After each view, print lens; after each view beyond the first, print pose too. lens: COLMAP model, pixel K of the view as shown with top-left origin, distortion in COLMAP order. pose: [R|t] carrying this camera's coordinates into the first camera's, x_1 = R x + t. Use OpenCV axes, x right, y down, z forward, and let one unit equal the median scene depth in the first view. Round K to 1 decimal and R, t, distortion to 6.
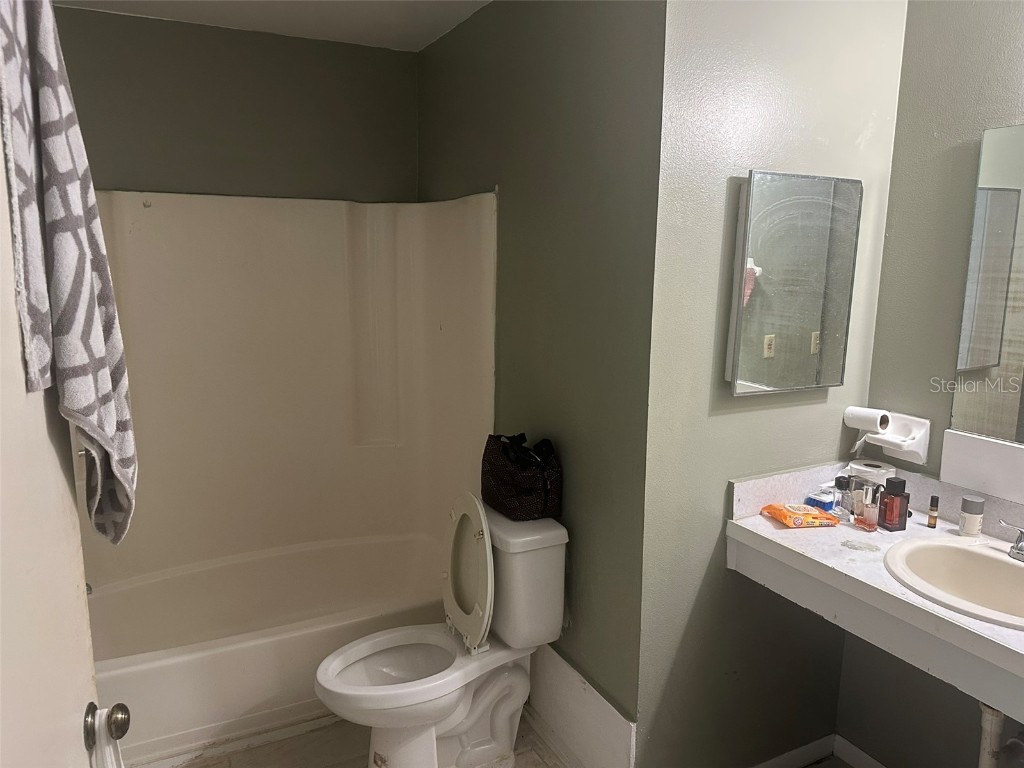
lens RADIAL K [[728.0, 0, 512.2], [0, 728.0, 377.1], [0, 0, 1]] dist [0.024483, -0.044104]
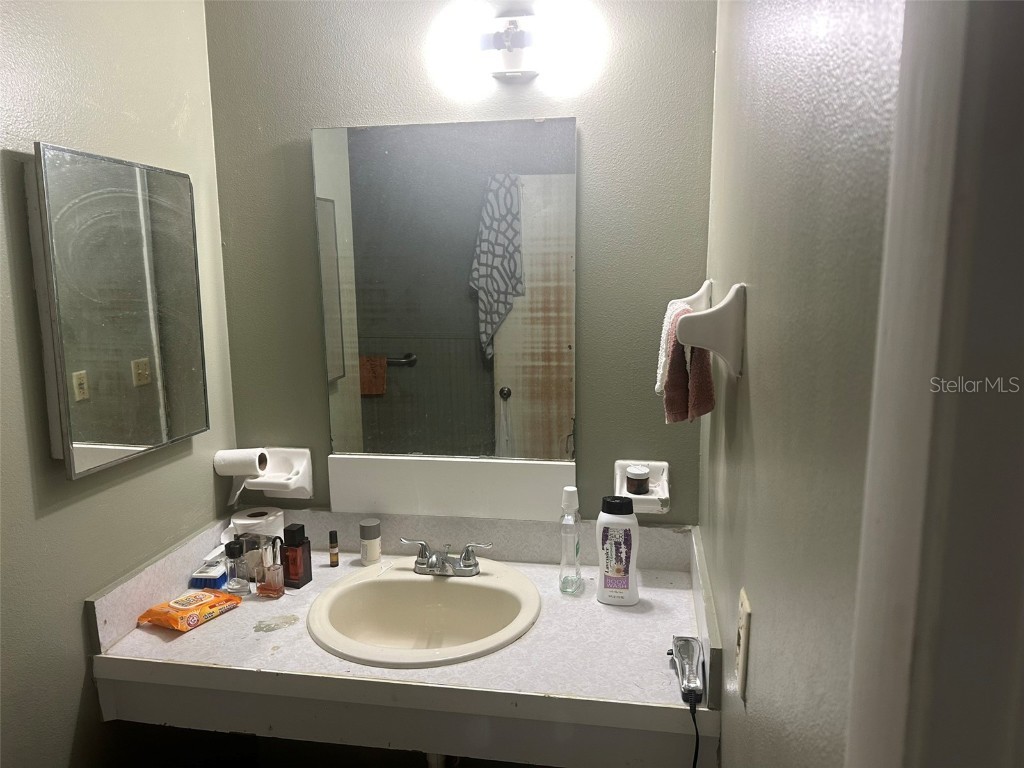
lens RADIAL K [[728.0, 0, 517.3], [0, 728.0, 380.6], [0, 0, 1]] dist [0.024483, -0.044104]
pose [[0.610884, -0.144150, 0.778487, 0.042808], [0.157906, 0.985713, 0.058612, -0.036640], [-0.775814, 0.087123, 0.624918, 0.239054]]
